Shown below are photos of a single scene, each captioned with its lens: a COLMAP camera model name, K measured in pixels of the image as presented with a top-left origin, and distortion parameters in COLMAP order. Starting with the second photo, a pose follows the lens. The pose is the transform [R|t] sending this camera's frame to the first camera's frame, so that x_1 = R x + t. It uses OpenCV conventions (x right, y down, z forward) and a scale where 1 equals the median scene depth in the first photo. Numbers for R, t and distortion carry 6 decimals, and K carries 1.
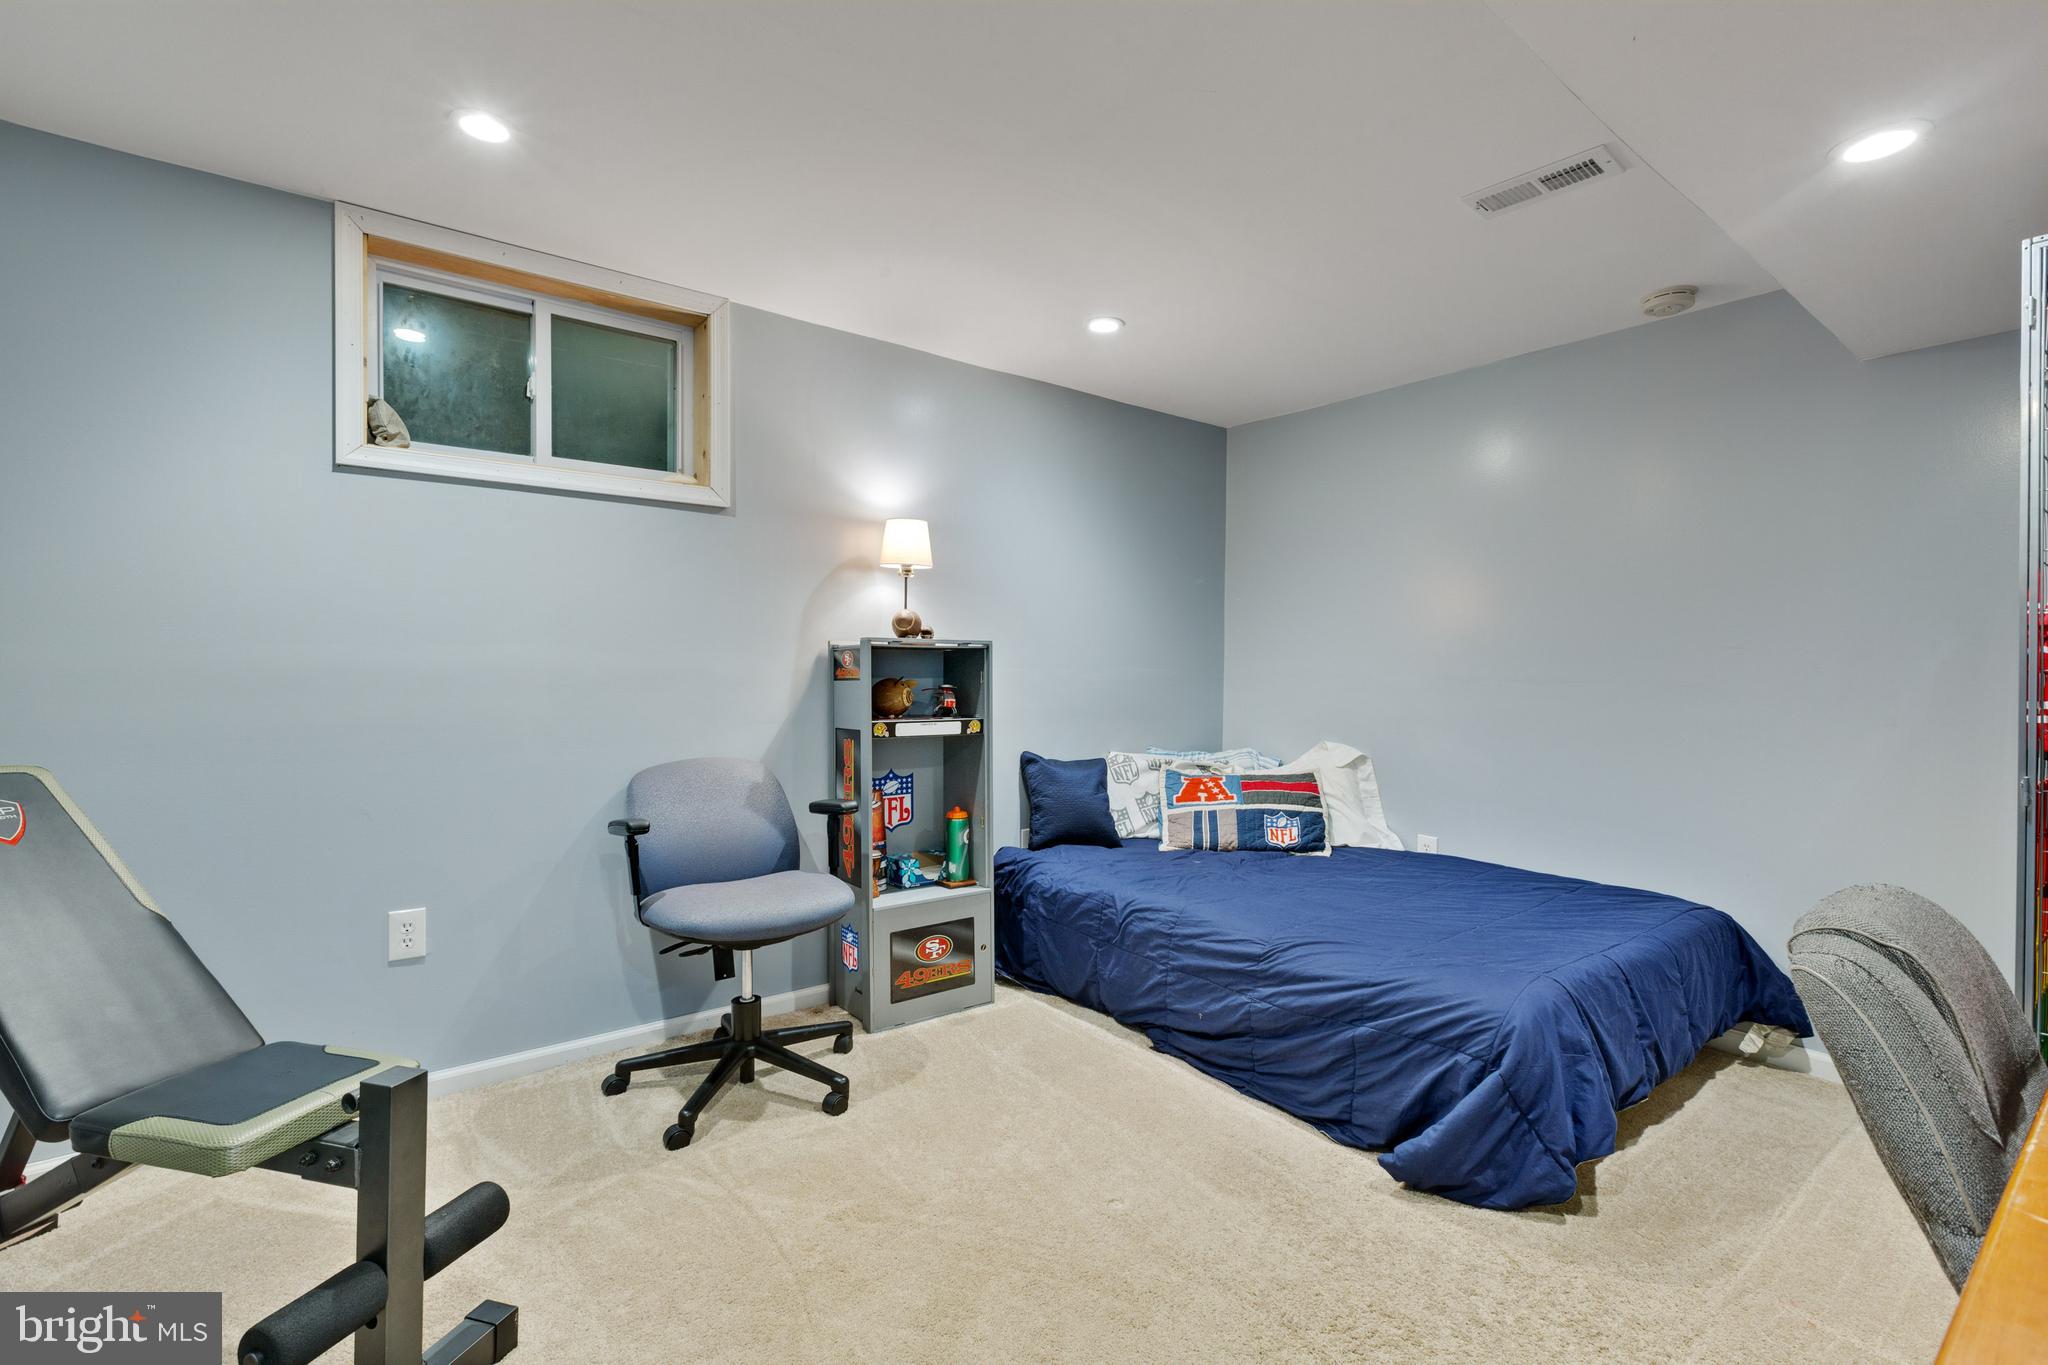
lens RADIAL K [[924.0, 0, 1017.5], [0, 924.0, 676.0], [0, 0, 1]] dist [-0.002397, -0.000662]
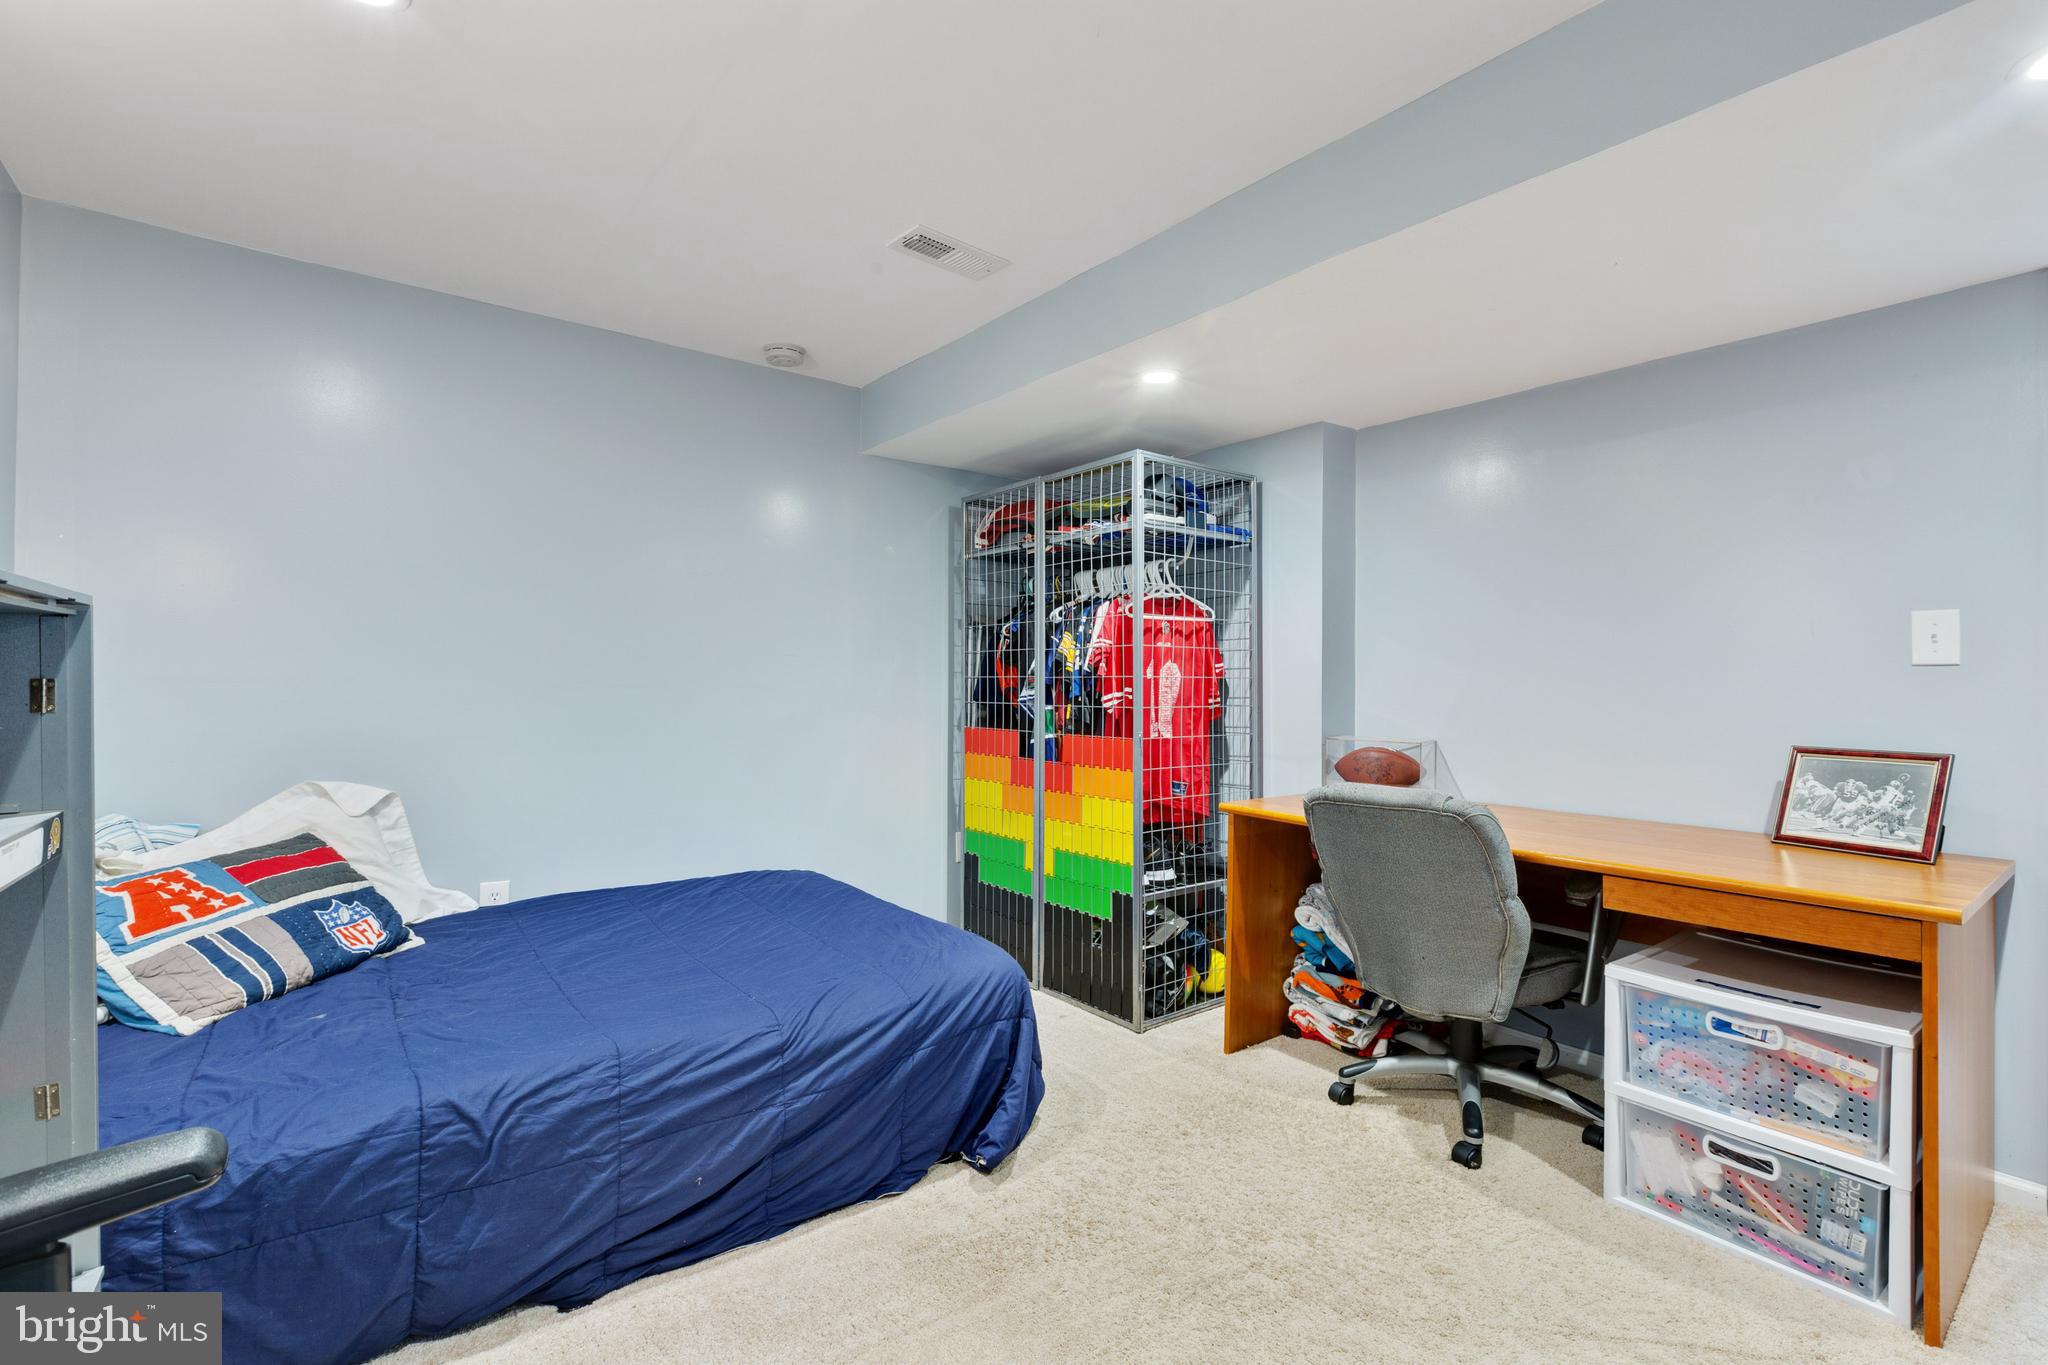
lens RADIAL K [[924.0, 0, 1017.5], [0, 924.0, 676.0], [0, 0, 1]] dist [-0.002397, -0.000662]
pose [[-0.015944, -0.004008, 0.999865, -0.450812], [0.003107, 0.999987, 0.004058, -0.006676], [-0.999868, 0.003171, -0.015931, 0.718570]]
